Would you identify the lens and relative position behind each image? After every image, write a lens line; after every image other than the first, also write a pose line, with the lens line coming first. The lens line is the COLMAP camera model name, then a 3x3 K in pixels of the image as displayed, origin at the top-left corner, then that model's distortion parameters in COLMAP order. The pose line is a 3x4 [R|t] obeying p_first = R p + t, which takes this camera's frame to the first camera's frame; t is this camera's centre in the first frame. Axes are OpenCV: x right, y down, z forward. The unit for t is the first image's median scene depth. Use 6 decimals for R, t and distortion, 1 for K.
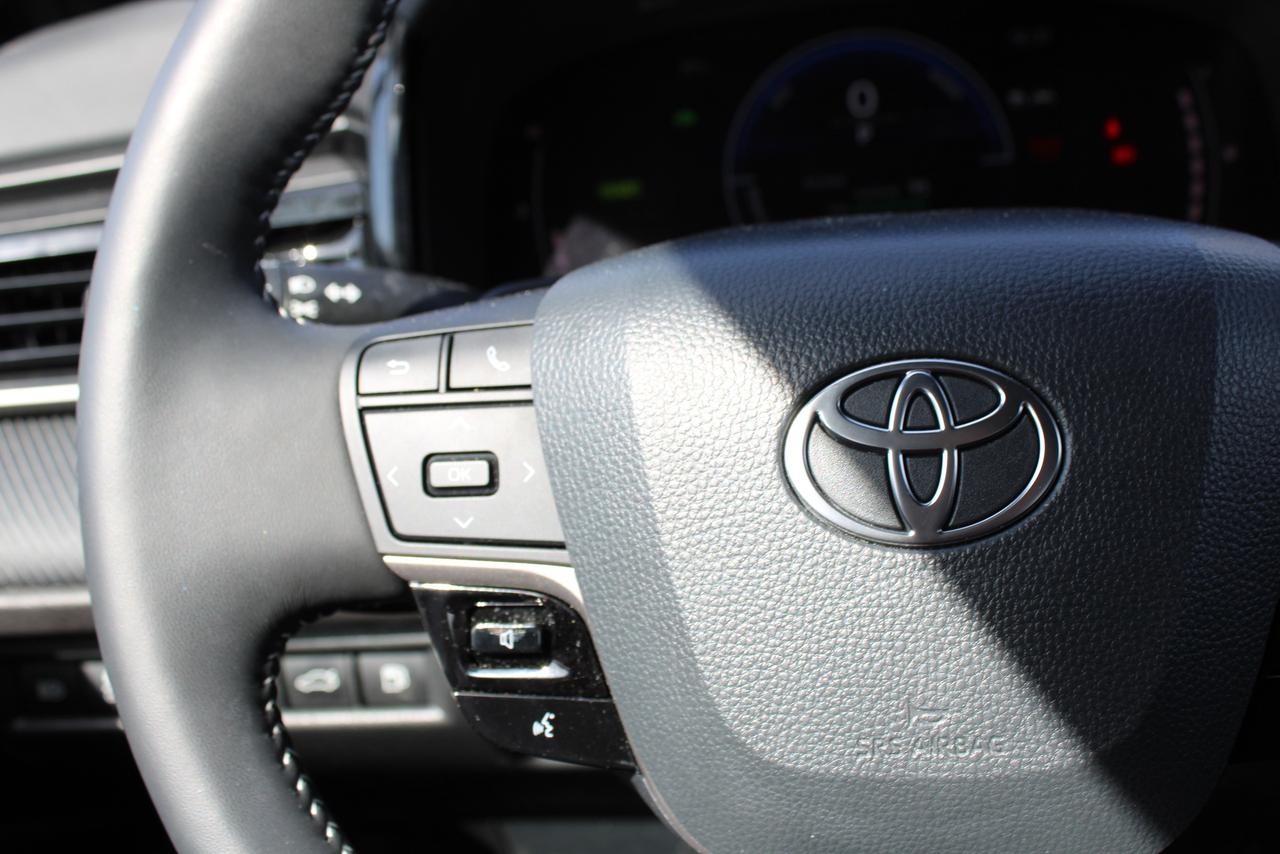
lens RADIAL K [[1574.1, 0, 635.8], [0, 1574.1, 424.3], [0, 0, 1]] dist [-0.075671, 0.048481]
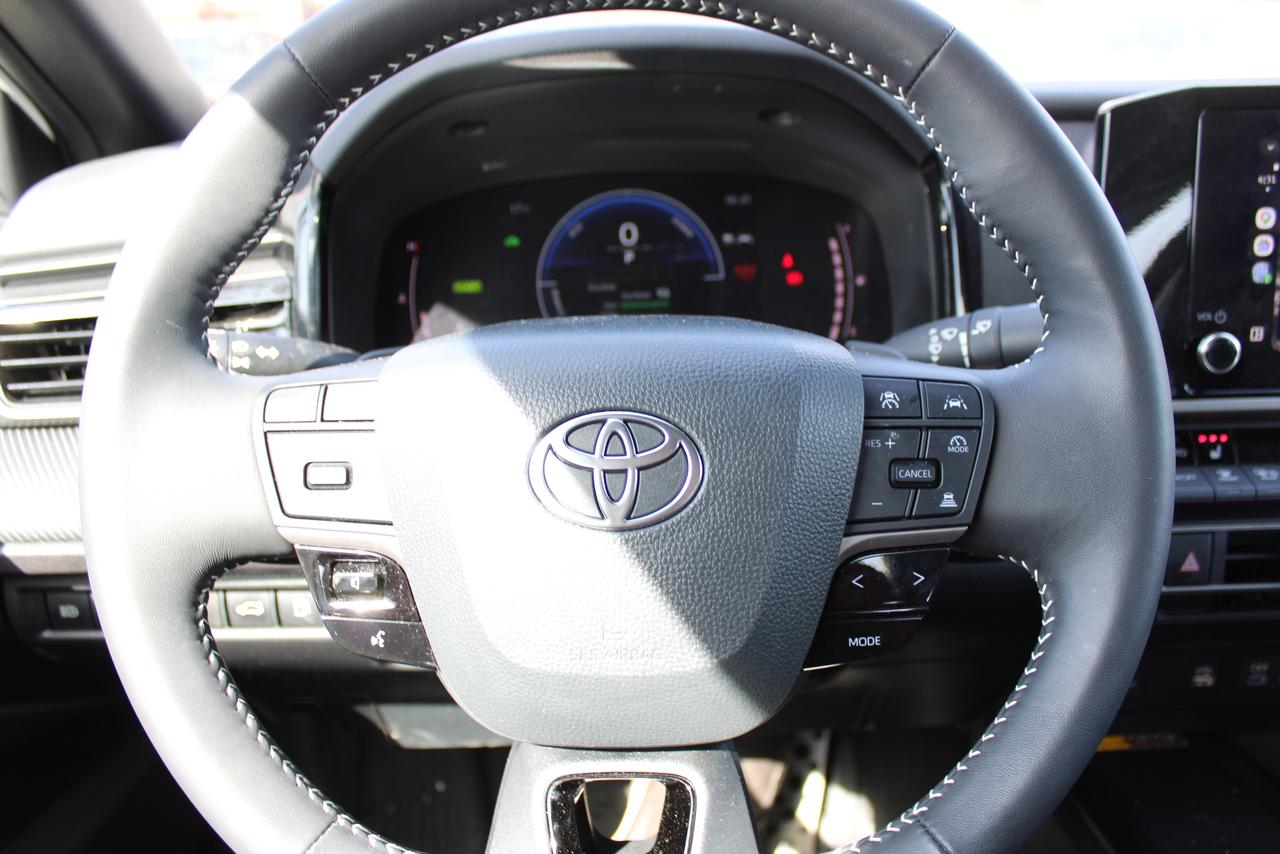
lens RADIAL K [[1087.5, 0, 640.0], [0, 1087.5, 427.0], [0, 0, 1]] dist [-0.182130, 0.202207]
pose [[0.992708, 0.030324, 0.116671, 0.076615], [-0.028987, 0.999493, -0.013142, -0.012413], [-0.117011, 0.009664, 0.993084, -0.093124]]
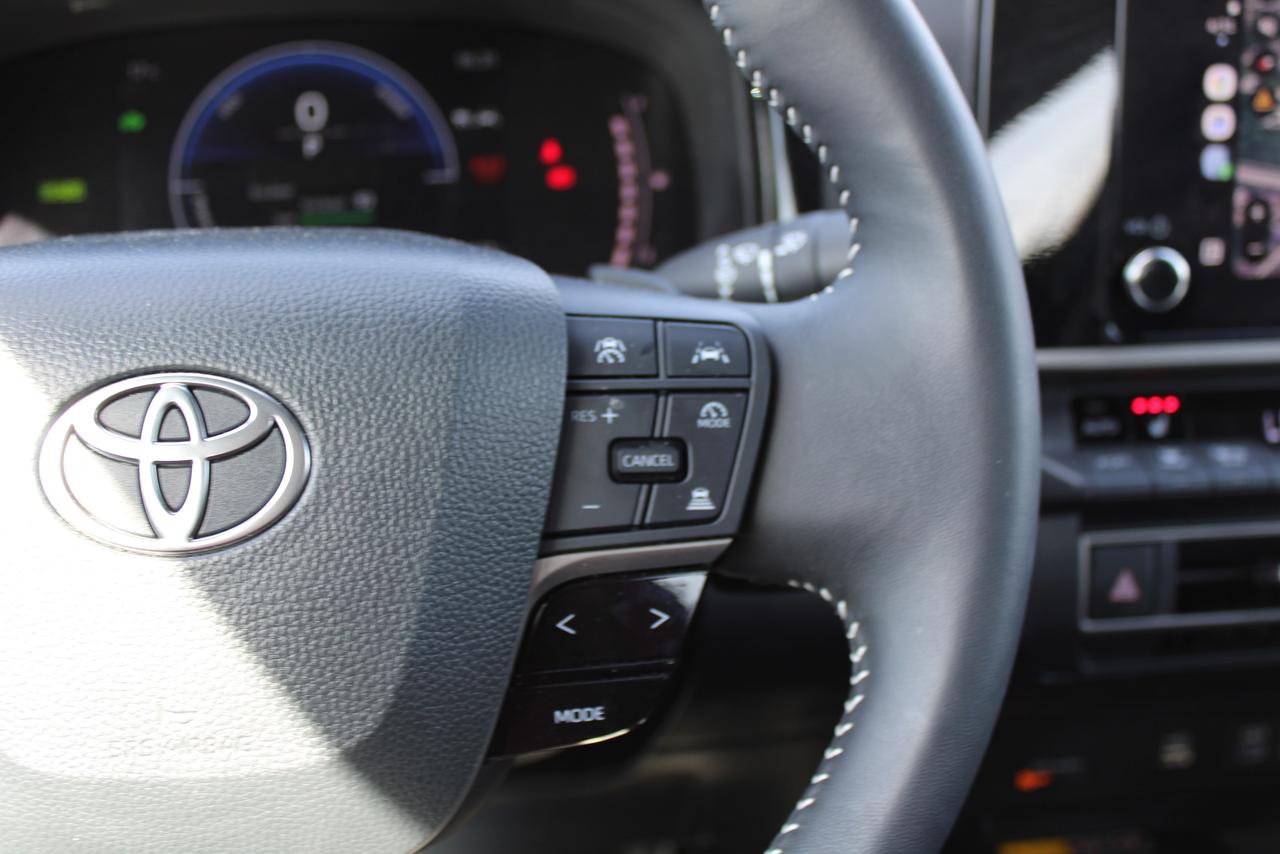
lens RADIAL K [[1572.4, 0, 640.0], [0, 1572.4, 427.0], [0, 0, 1]] dist [-0.092128, 0.177396]
pose [[0.972794, 0.012728, 0.231320, 0.240014], [-0.012666, 0.999918, -0.001754, -0.008060], [-0.231324, -0.001224, 0.972876, -0.071339]]
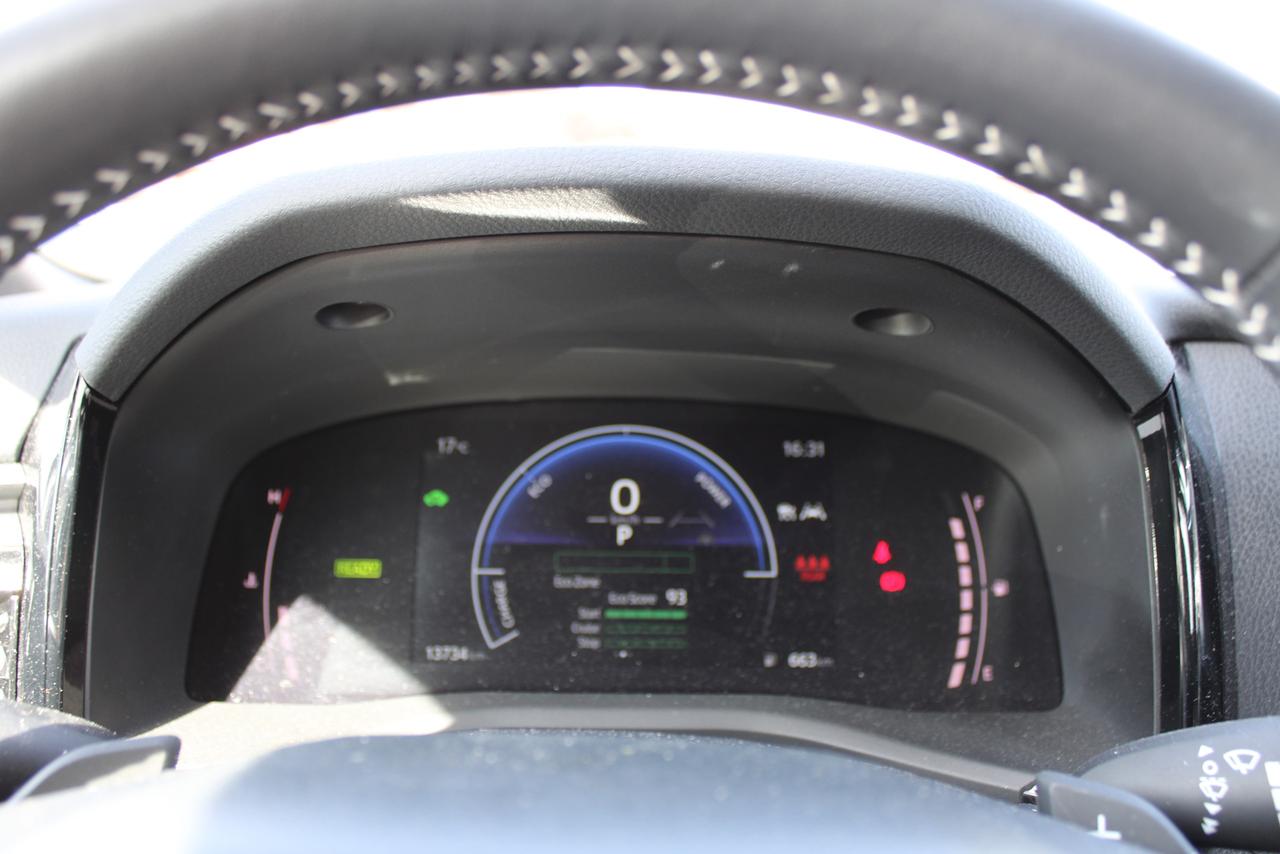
lens RADIAL K [[1206.8, 0, 640.0], [0, 1206.8, 427.0], [0, 0, 1]] dist [-0.093616, 0.008146]
pose [[0.990409, 0.097801, 0.097597, 0.156680], [-0.077387, 0.977834, -0.194558, -0.215656], [-0.114462, 0.185139, 0.976024, 0.560569]]
